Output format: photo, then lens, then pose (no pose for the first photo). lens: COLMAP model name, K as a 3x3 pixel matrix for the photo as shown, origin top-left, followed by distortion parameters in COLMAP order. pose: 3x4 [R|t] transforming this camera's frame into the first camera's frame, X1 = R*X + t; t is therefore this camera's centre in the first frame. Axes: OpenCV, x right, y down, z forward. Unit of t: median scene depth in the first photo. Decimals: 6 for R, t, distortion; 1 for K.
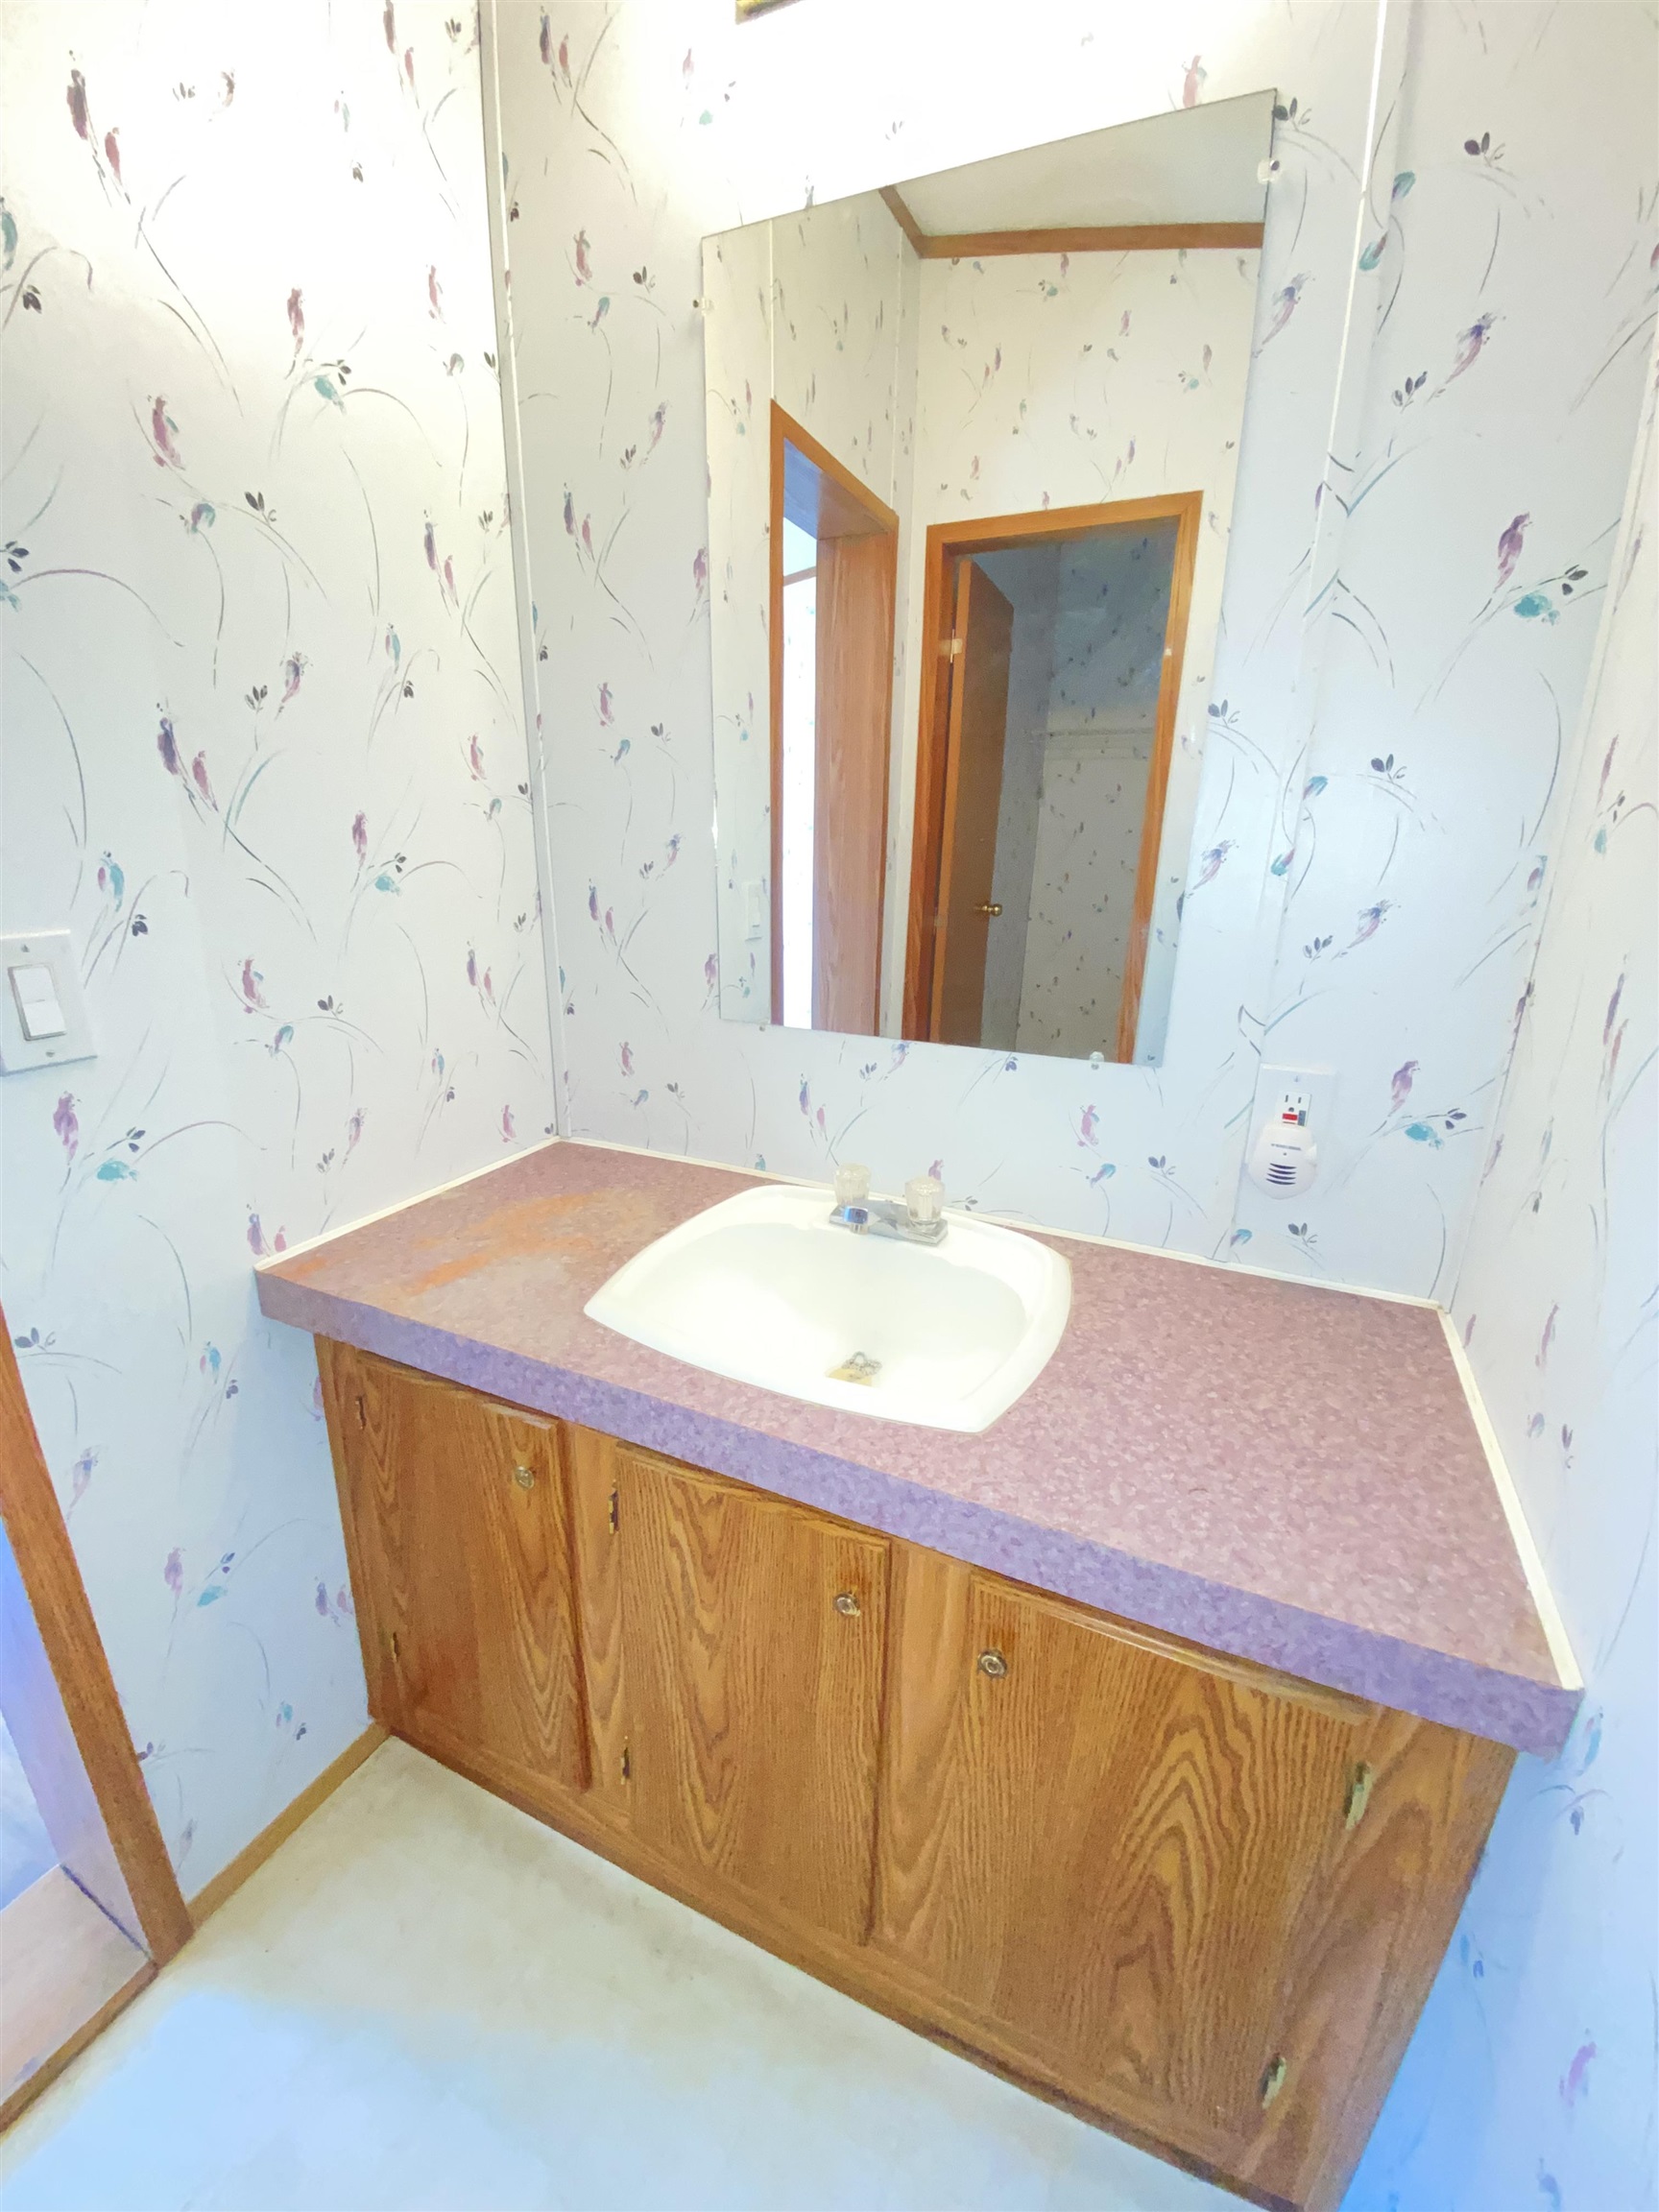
lens RADIAL K [[876.1, 0, 837.7], [0, 876.1, 1106.3], [0, 0, 1]] dist [-0.021280, -0.000182]
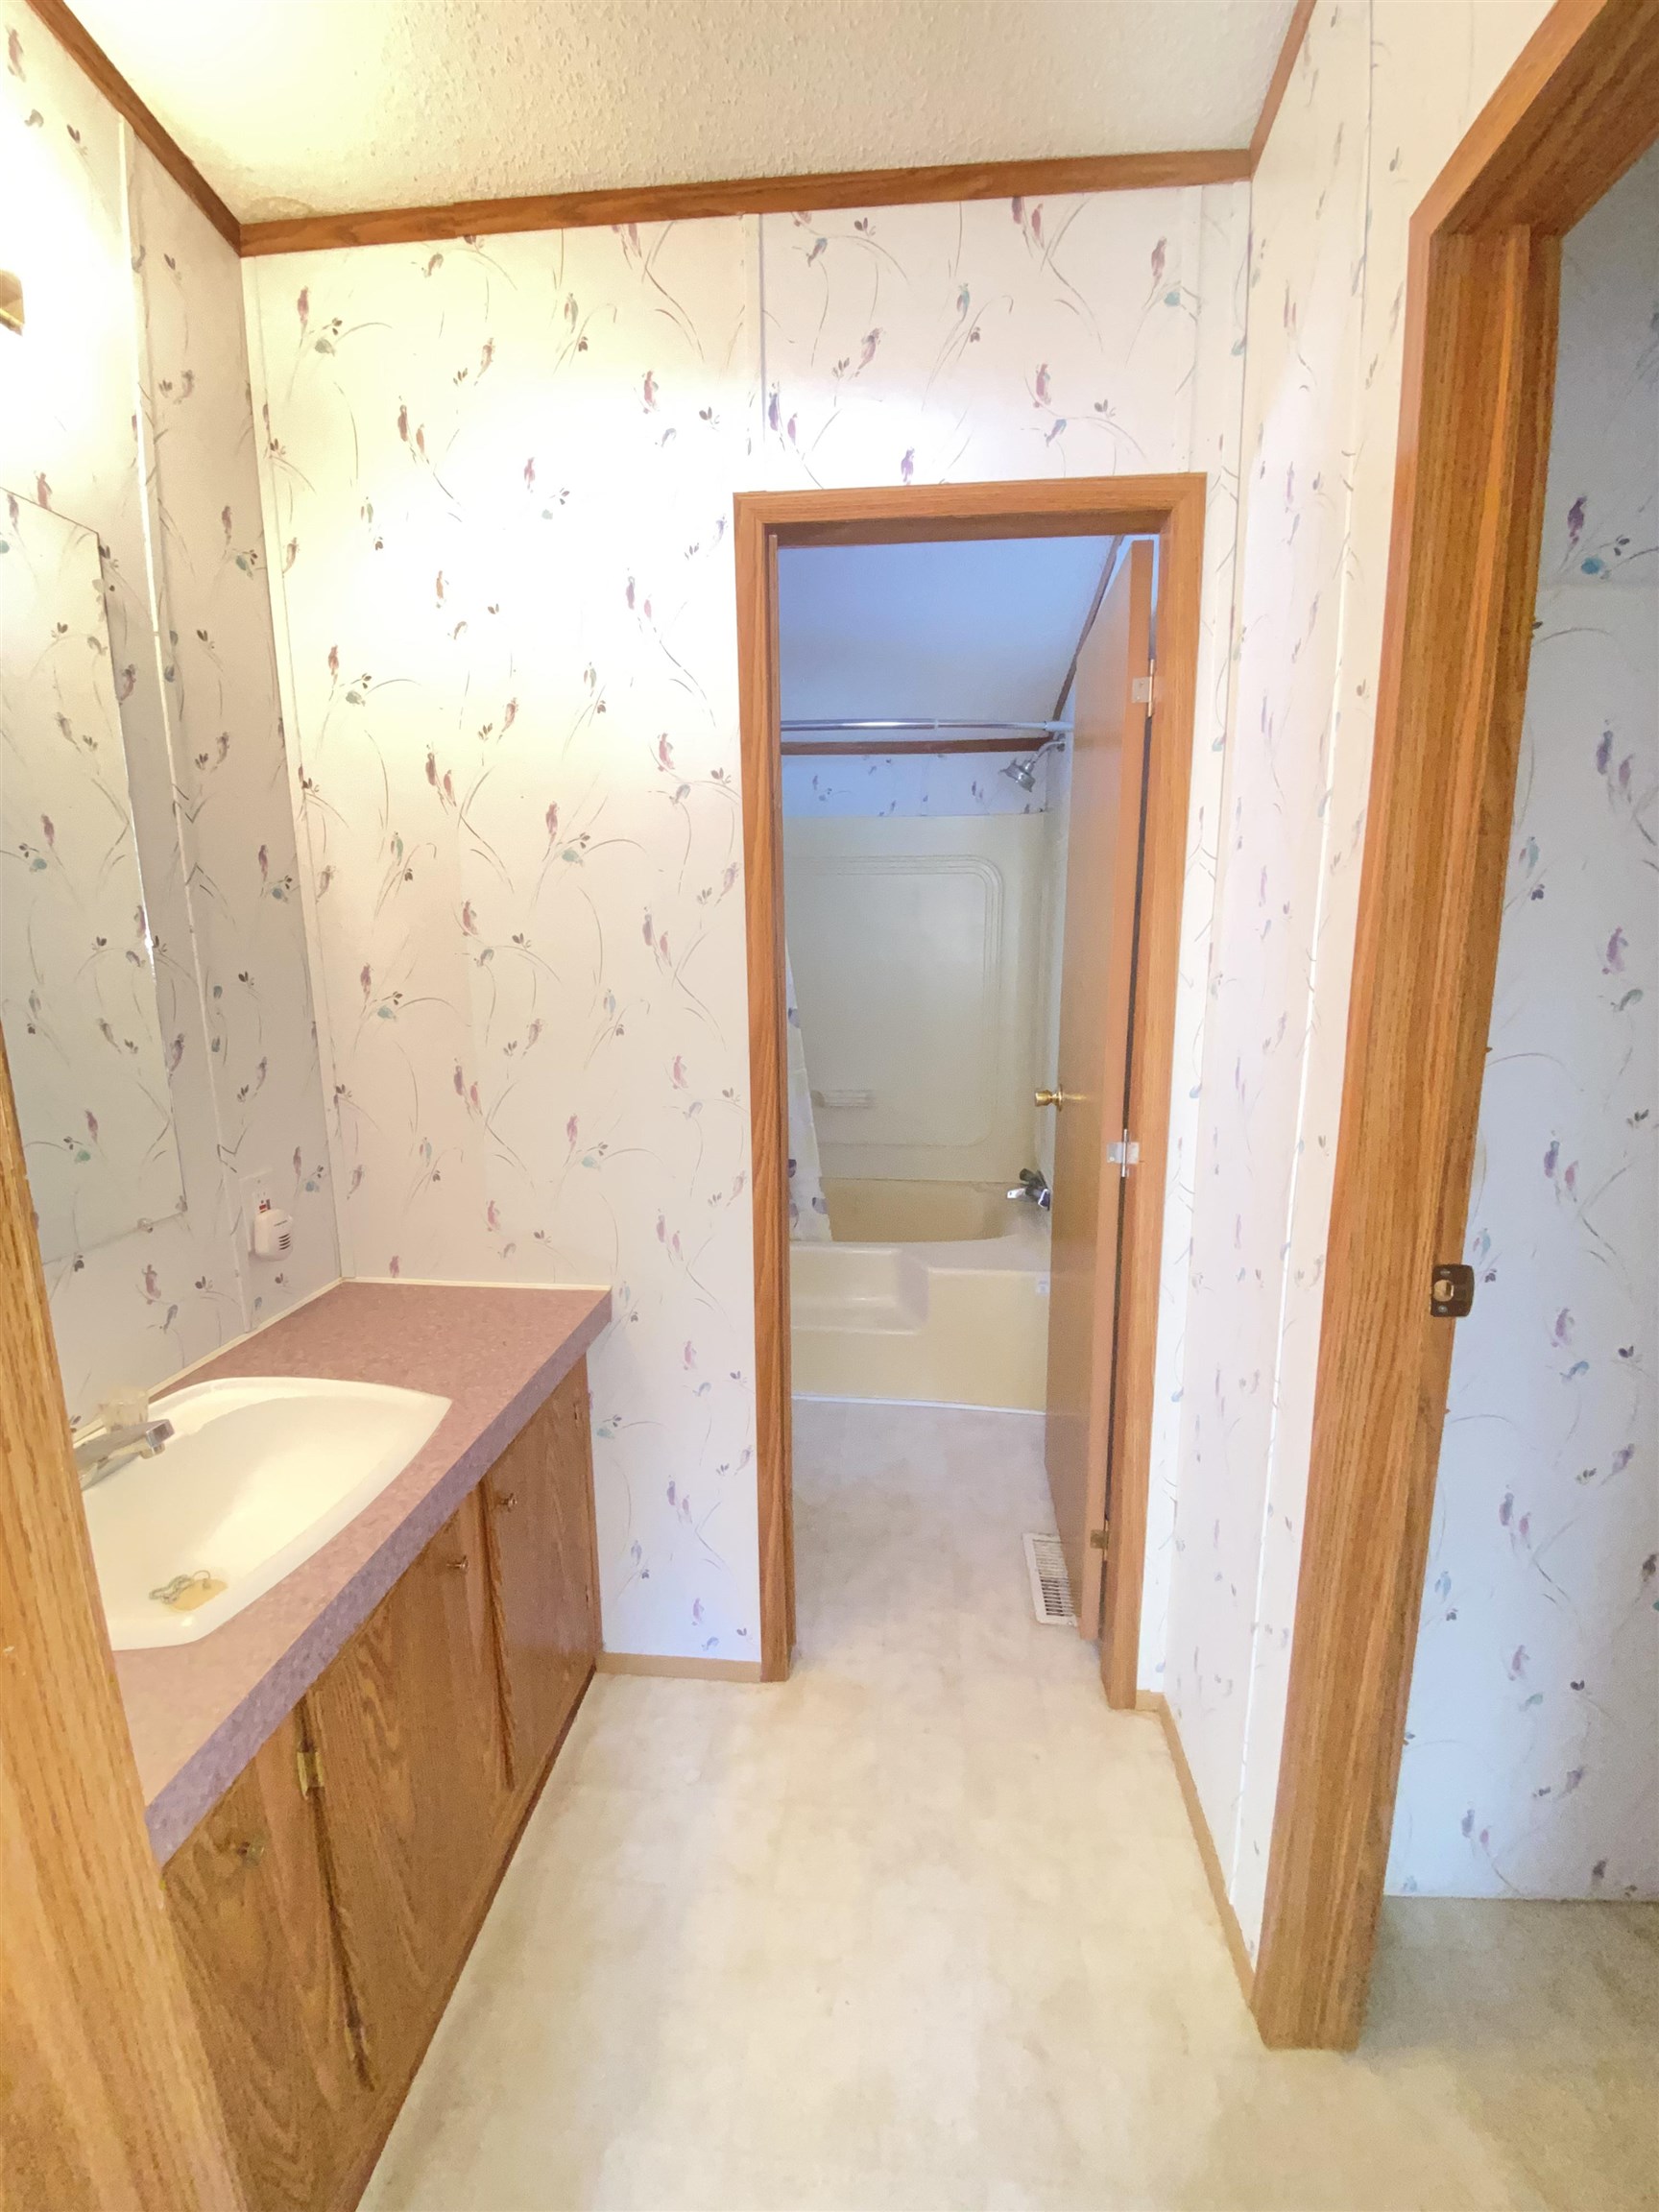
lens RADIAL K [[876.1, 0, 837.7], [0, 876.1, 1106.3], [0, 0, 1]] dist [-0.021280, -0.000182]
pose [[-0.331184, -0.195879, 0.923010, -1.266056], [0.263740, 0.920008, 0.289874, -0.354313], [-0.905957, 0.339437, -0.253031, 0.496493]]
